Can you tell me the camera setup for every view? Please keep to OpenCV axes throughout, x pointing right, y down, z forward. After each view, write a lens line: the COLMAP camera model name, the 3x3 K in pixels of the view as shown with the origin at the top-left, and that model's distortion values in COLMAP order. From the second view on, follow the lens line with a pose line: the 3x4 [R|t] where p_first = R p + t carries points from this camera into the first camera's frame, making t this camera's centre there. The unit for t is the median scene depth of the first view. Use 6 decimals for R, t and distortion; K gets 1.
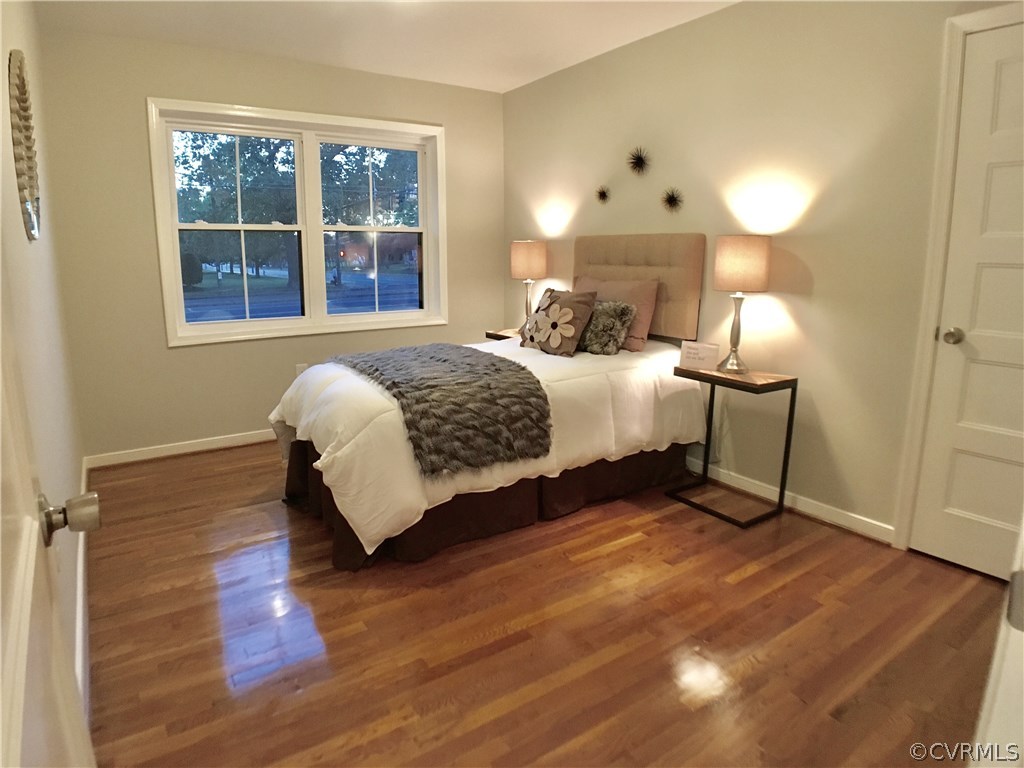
lens RADIAL K [[602.8, 0, 512.0], [0, 602.8, 384.0], [0, 0, 1]] dist [-0.093949, 0.014843]
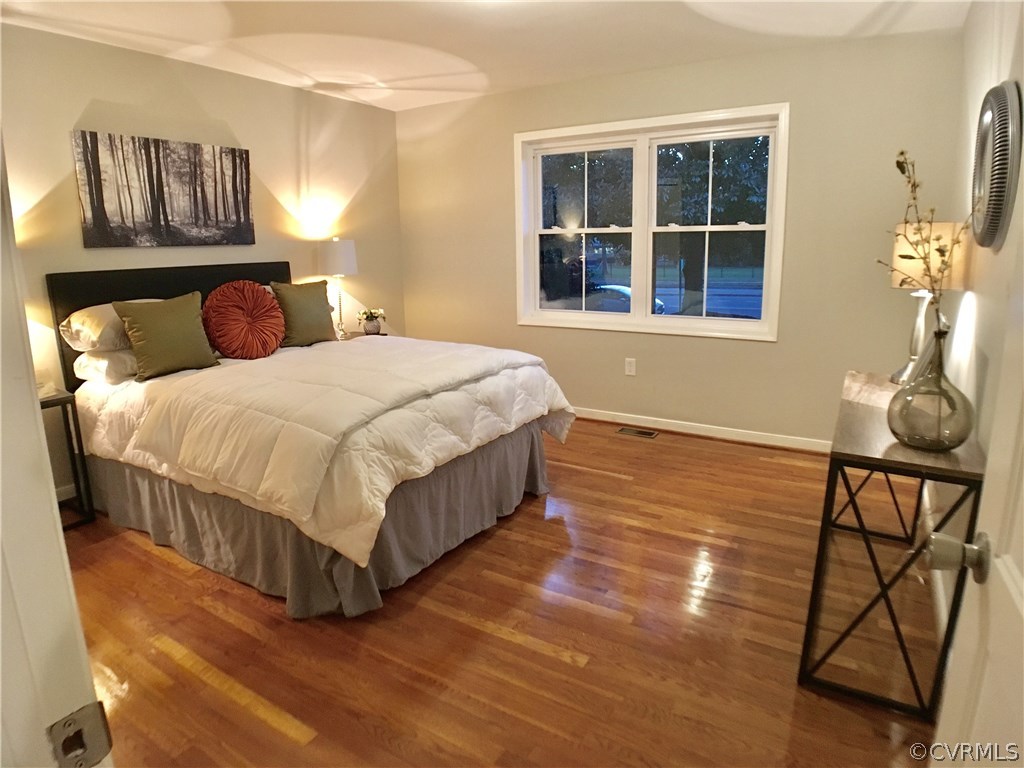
lens RADIAL K [[602.8, 0, 512.0], [0, 602.8, 384.0], [0, 0, 1]] dist [-0.093949, 0.014843]
pose [[0.399522, 0.181576, -0.898561, 0.521082], [-0.185629, 0.975906, 0.114670, -0.072925], [0.897733, 0.120986, 0.423602, 0.366758]]
